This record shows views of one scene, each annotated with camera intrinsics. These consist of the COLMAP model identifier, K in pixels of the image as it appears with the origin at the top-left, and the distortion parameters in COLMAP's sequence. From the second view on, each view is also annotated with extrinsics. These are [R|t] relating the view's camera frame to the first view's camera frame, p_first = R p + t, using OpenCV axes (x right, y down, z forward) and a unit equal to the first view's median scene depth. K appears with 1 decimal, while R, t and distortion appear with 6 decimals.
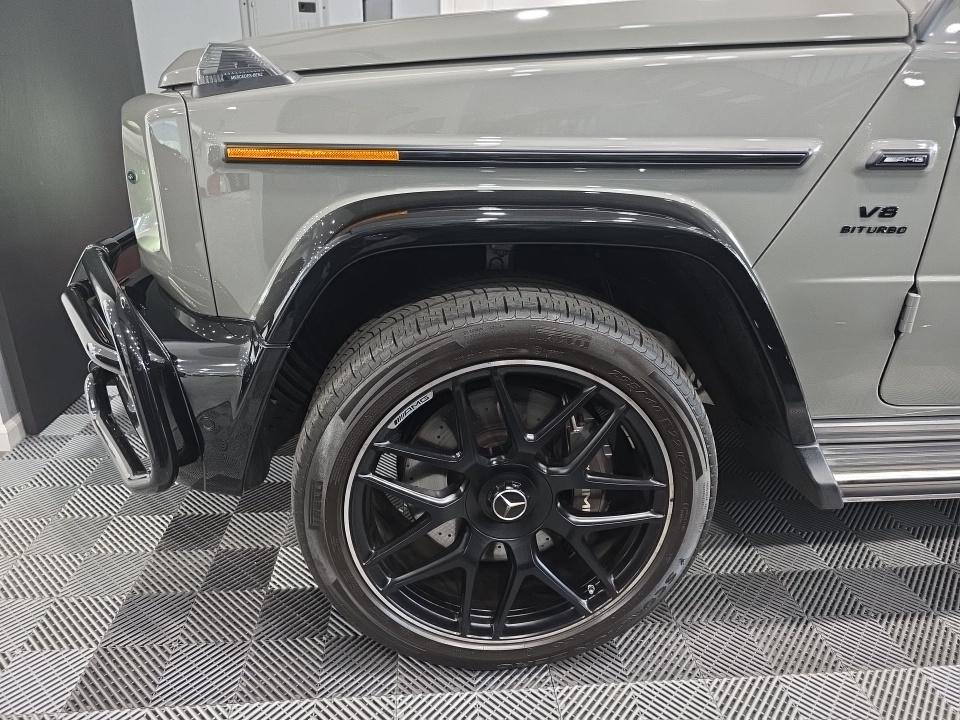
lens RADIAL K [[643.0, 0, 480.0], [0, 643.0, 360.0], [0, 0, 1]] dist [-0.008696, -0.006939]
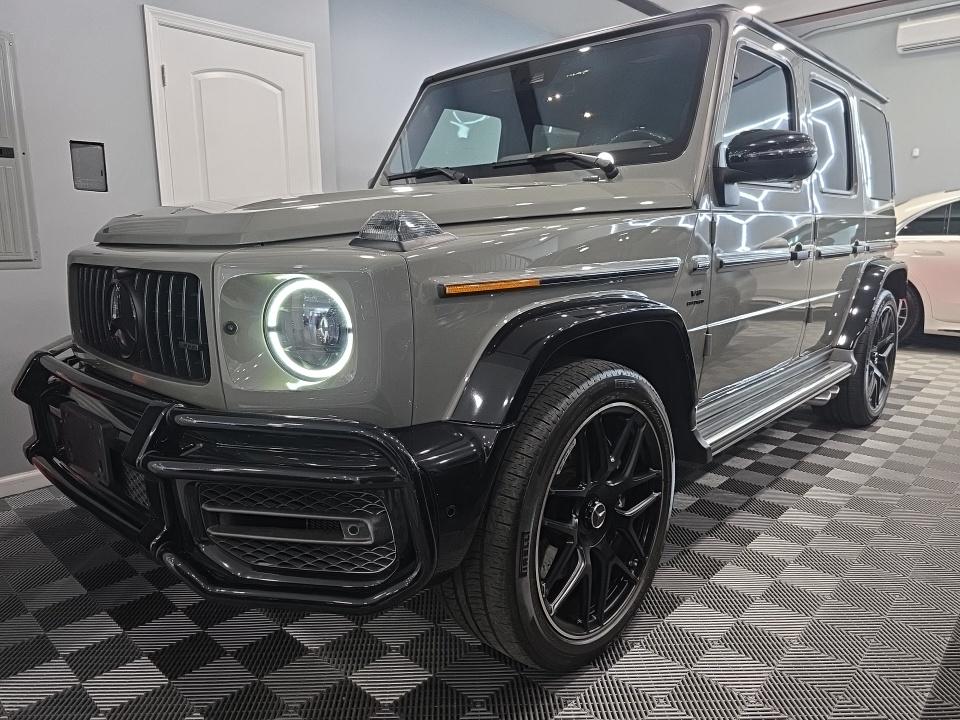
lens RADIAL K [[677.7, 0, 480.0], [0, 677.7, 360.0], [0, 0, 1]] dist [-0.006391, -0.003103]
pose [[0.726797, -0.150882, 0.670075, -1.177673], [0.282073, 0.955078, -0.090894, -0.040336], [-0.626259, 0.255071, 0.736708, -0.020413]]
